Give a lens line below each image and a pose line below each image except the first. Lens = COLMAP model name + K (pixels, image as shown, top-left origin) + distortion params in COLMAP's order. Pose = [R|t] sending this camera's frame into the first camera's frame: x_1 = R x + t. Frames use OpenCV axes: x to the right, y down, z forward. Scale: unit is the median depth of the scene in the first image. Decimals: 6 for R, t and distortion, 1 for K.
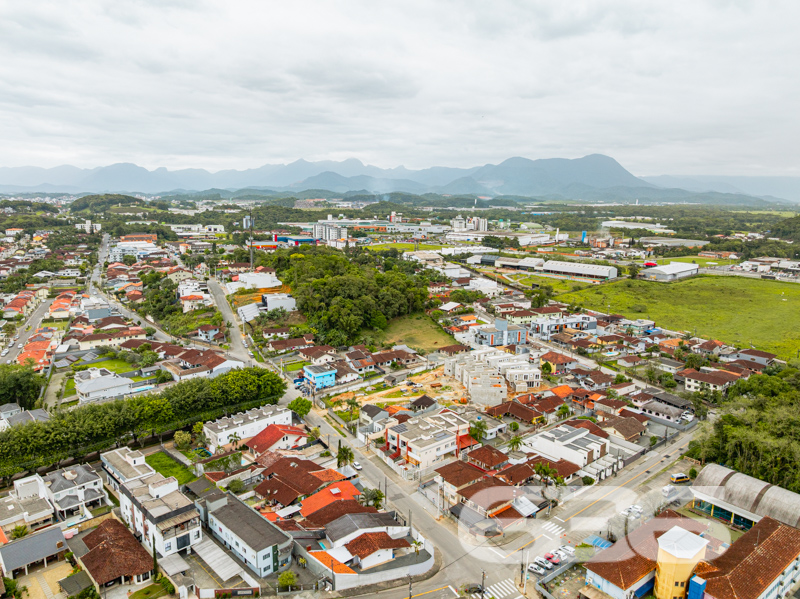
lens RADIAL K [[561.5, 0, 391.3], [0, 561.5, 294.5], [0, 0, 1]] dist [-0.035403, 0.006833]
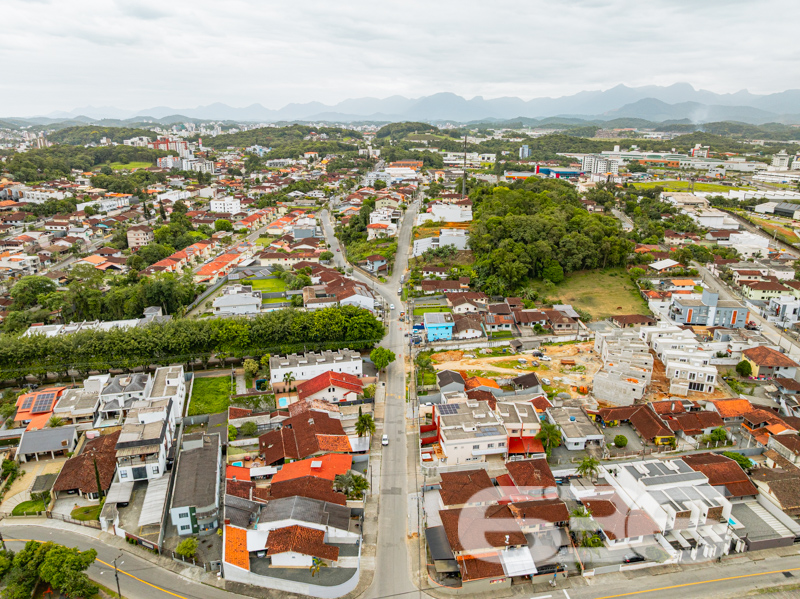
lens RADIAL K [[561.5, 0, 396.5], [0, 561.5, 307.4], [0, 0, 1]] dist [-0.035403, 0.006833]
pose [[0.868645, 0.150240, -0.472105, 0.214424], [-0.082203, 0.983409, 0.161706, -0.020658], [0.488567, -0.101657, 0.866584, 0.190211]]
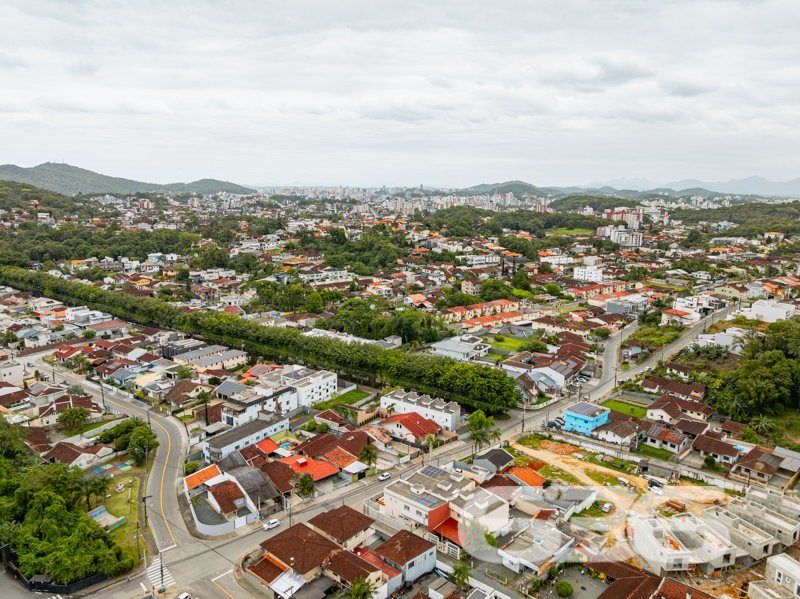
lens RADIAL K [[561.5, 0, 394.9], [0, 561.5, 299.7], [0, 0, 1]] dist [-0.035403, 0.006833]
pose [[0.192403, 0.184278, -0.963858, 0.519386], [-0.184835, 0.971435, 0.148830, -0.081512], [0.963752, 0.149519, 0.220968, 0.502468]]
